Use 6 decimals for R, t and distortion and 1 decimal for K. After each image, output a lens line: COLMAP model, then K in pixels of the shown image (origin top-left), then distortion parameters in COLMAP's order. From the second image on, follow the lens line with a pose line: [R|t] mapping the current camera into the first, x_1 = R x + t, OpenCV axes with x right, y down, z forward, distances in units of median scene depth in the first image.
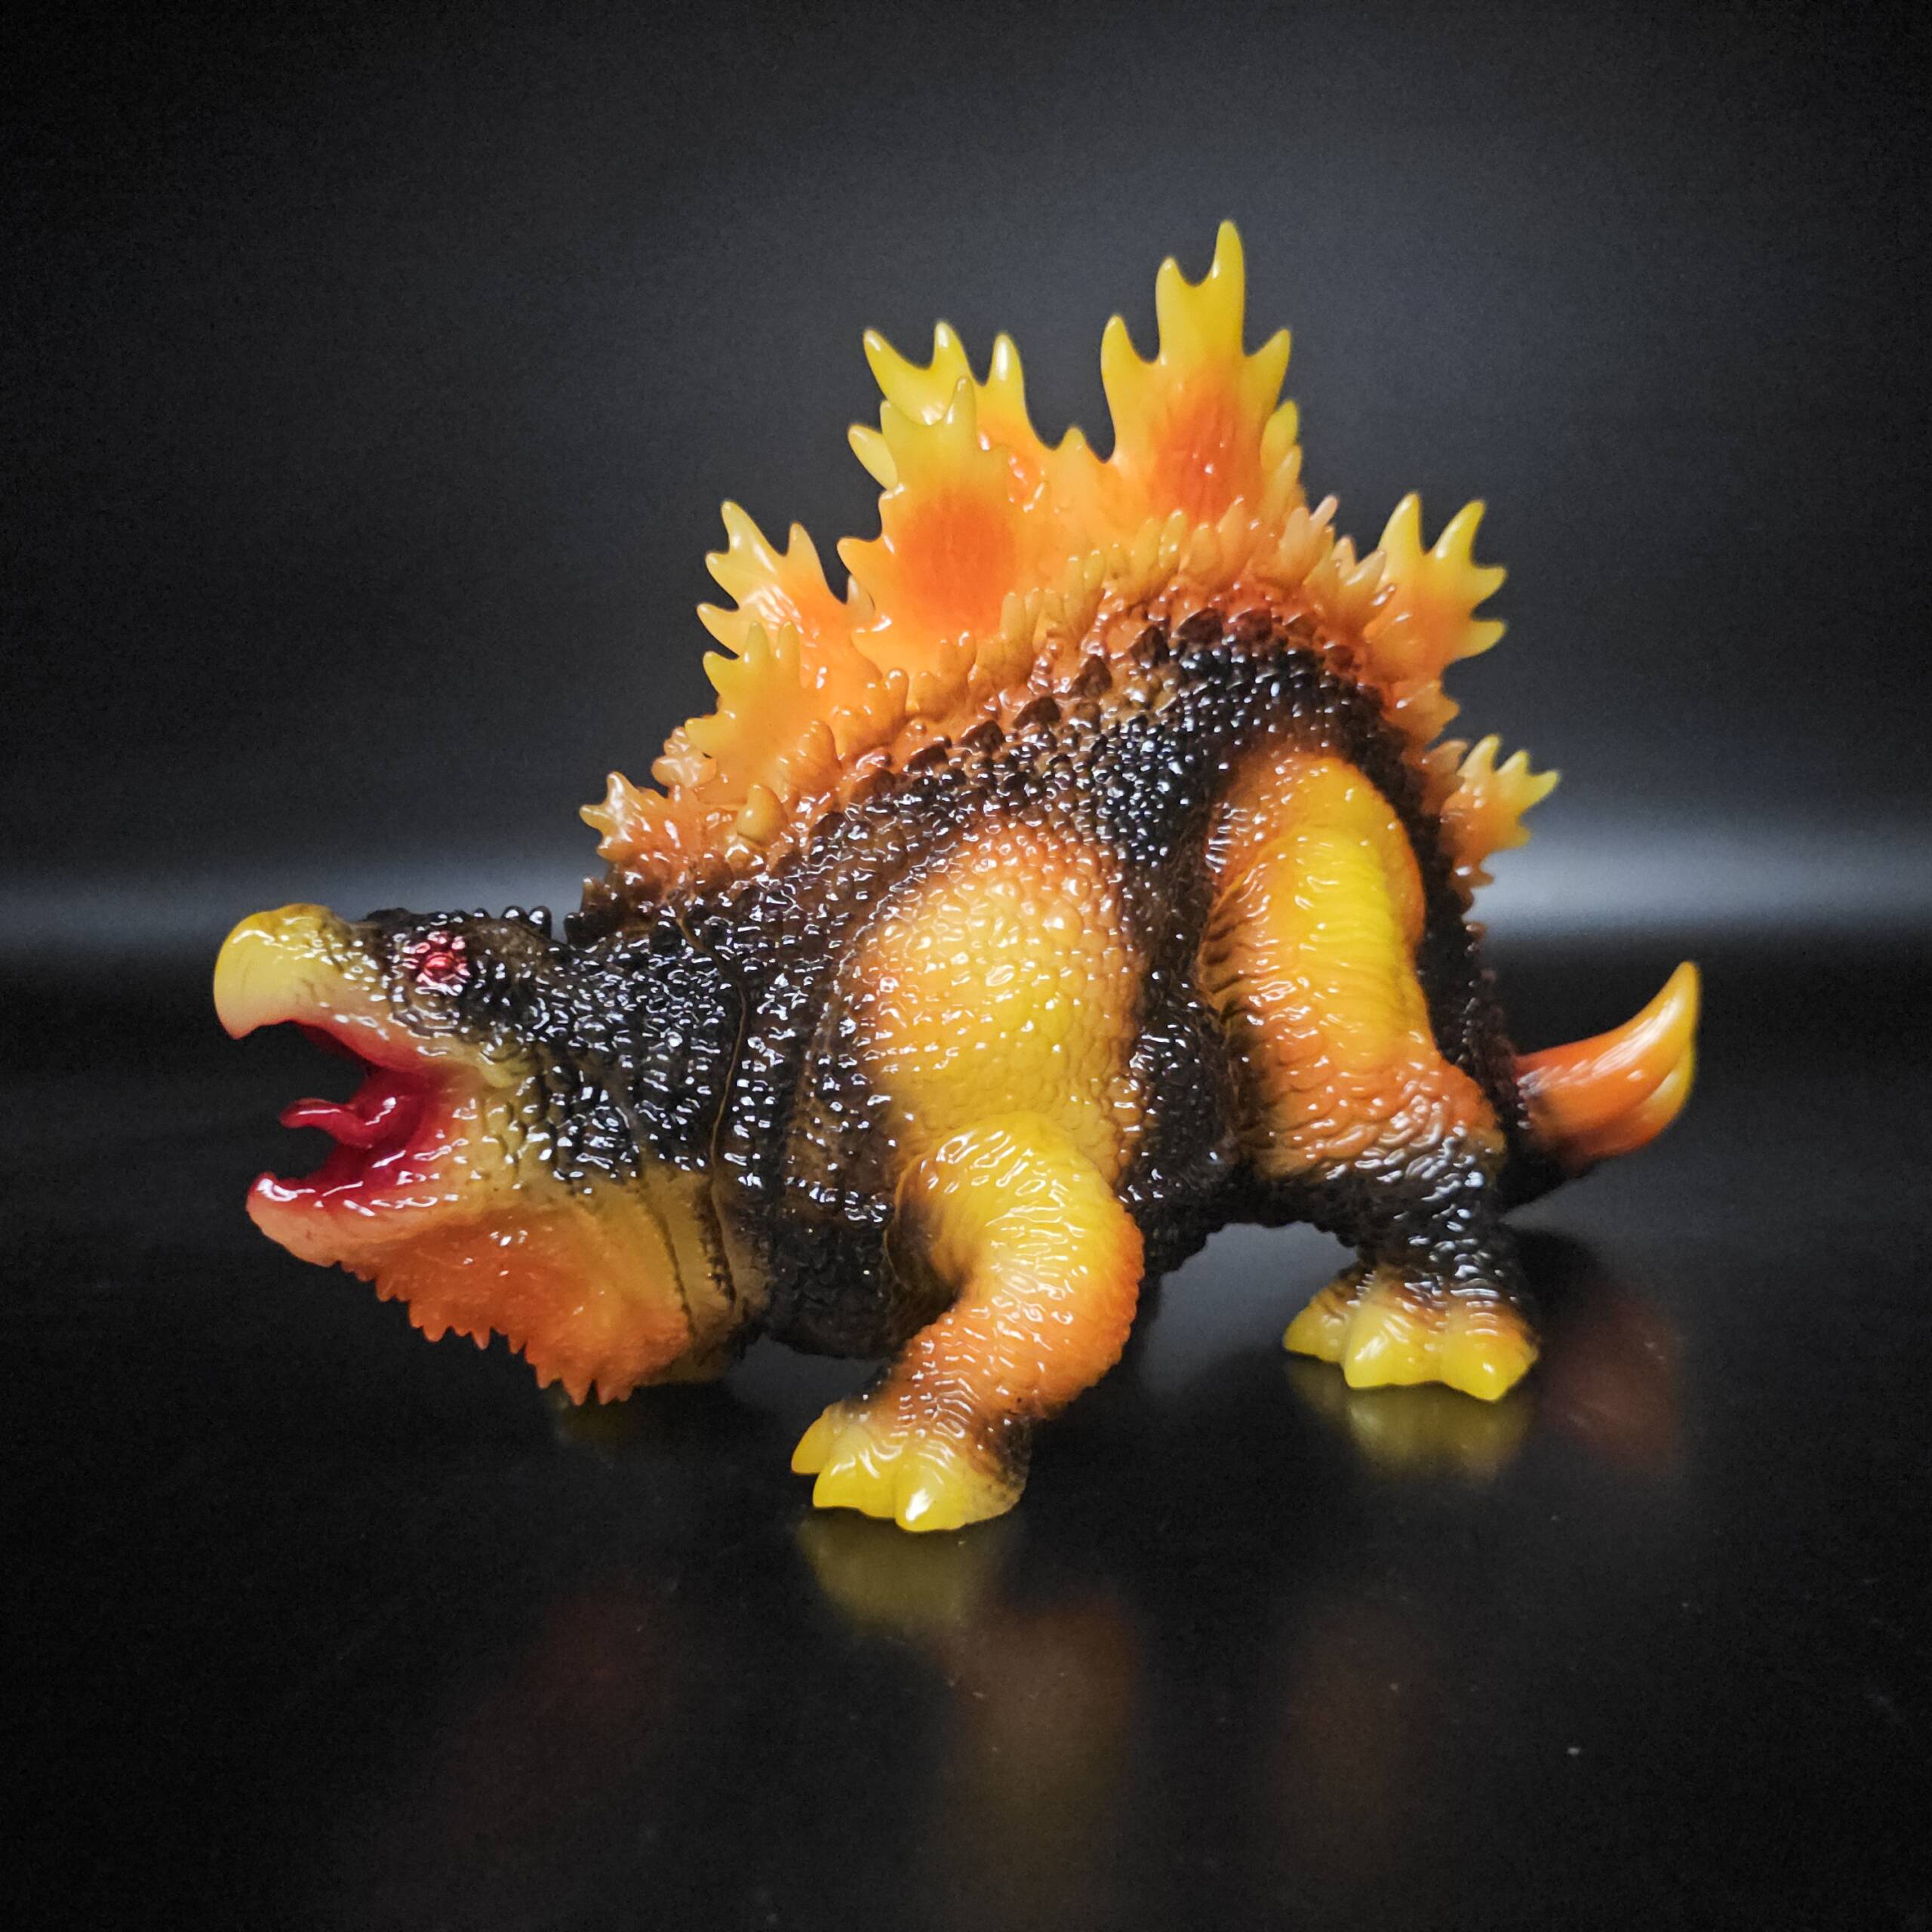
lens RADIAL K [[1784.9, 0, 966.0], [0, 1784.9, 966.0], [0, 0, 1]] dist [0.057440, -0.009607]
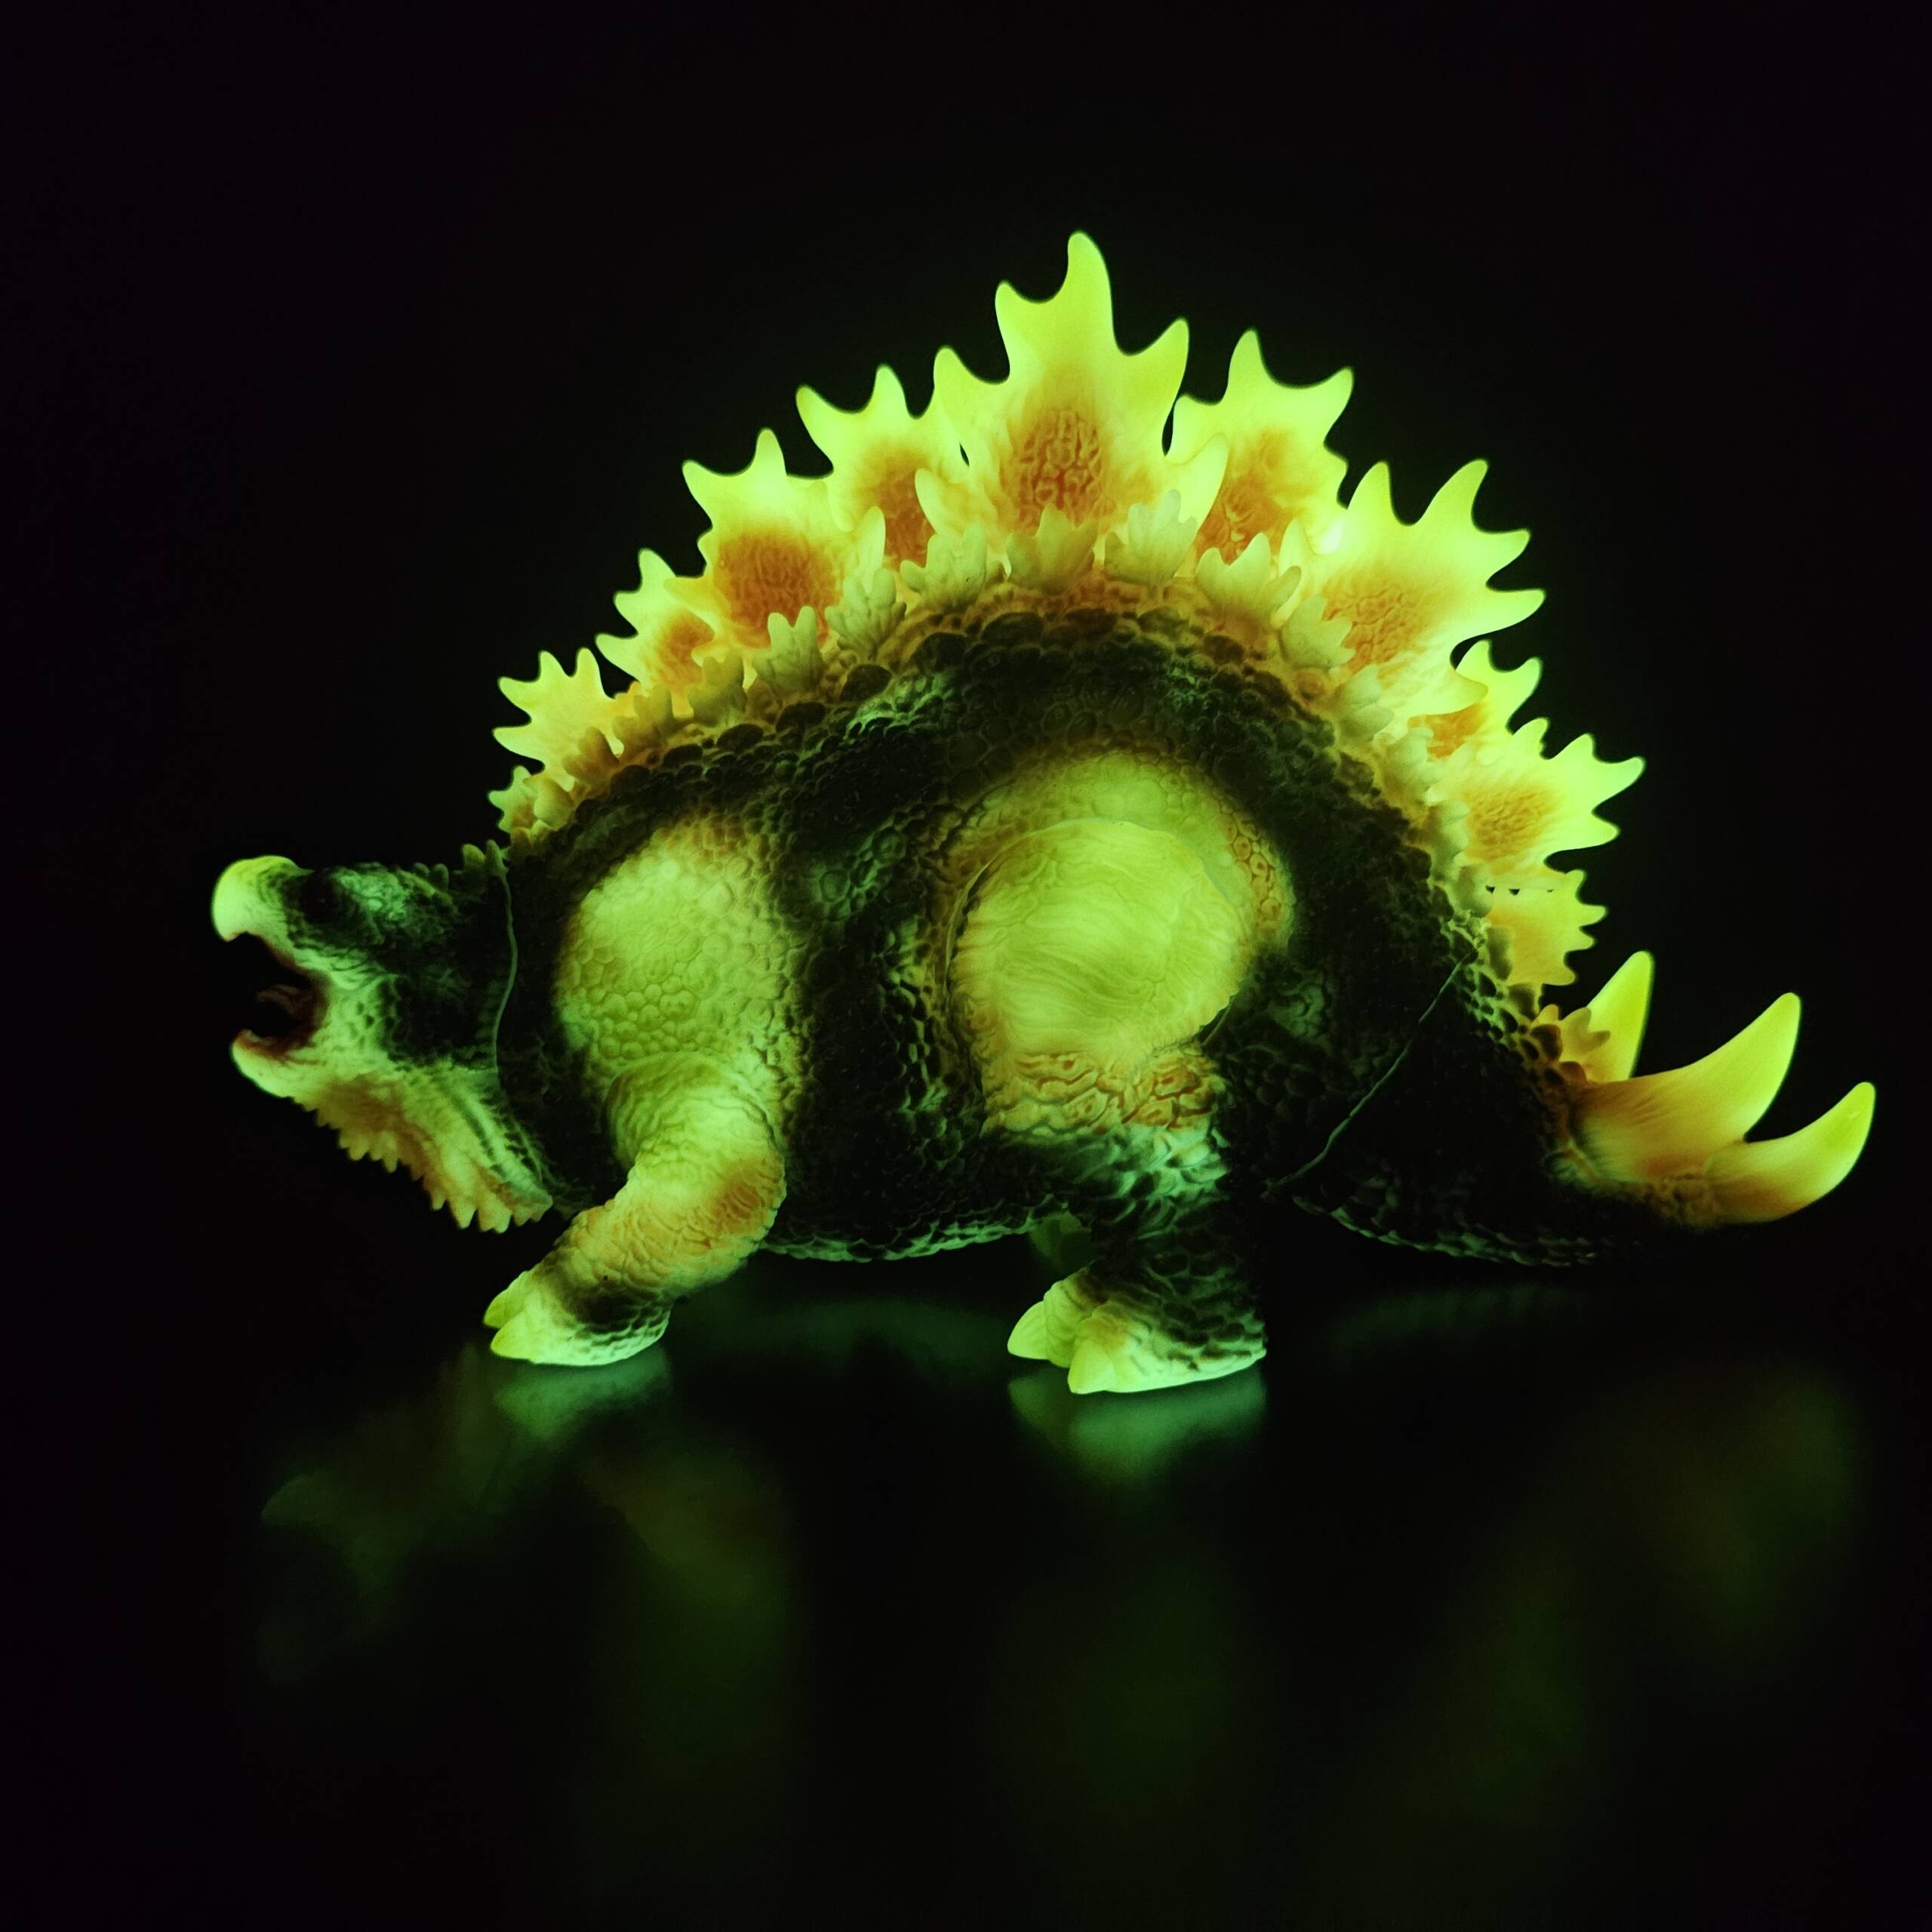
lens RADIAL K [[1784.9, 0, 966.0], [0, 1784.9, 966.0], [0, 0, 1]] dist [0.057440, -0.009607]
pose [[0.761886, 0.081936, -0.642508, 0.890011], [-0.060174, 0.996630, 0.055741, -0.052092], [0.644910, -0.003806, 0.764249, 0.183792]]
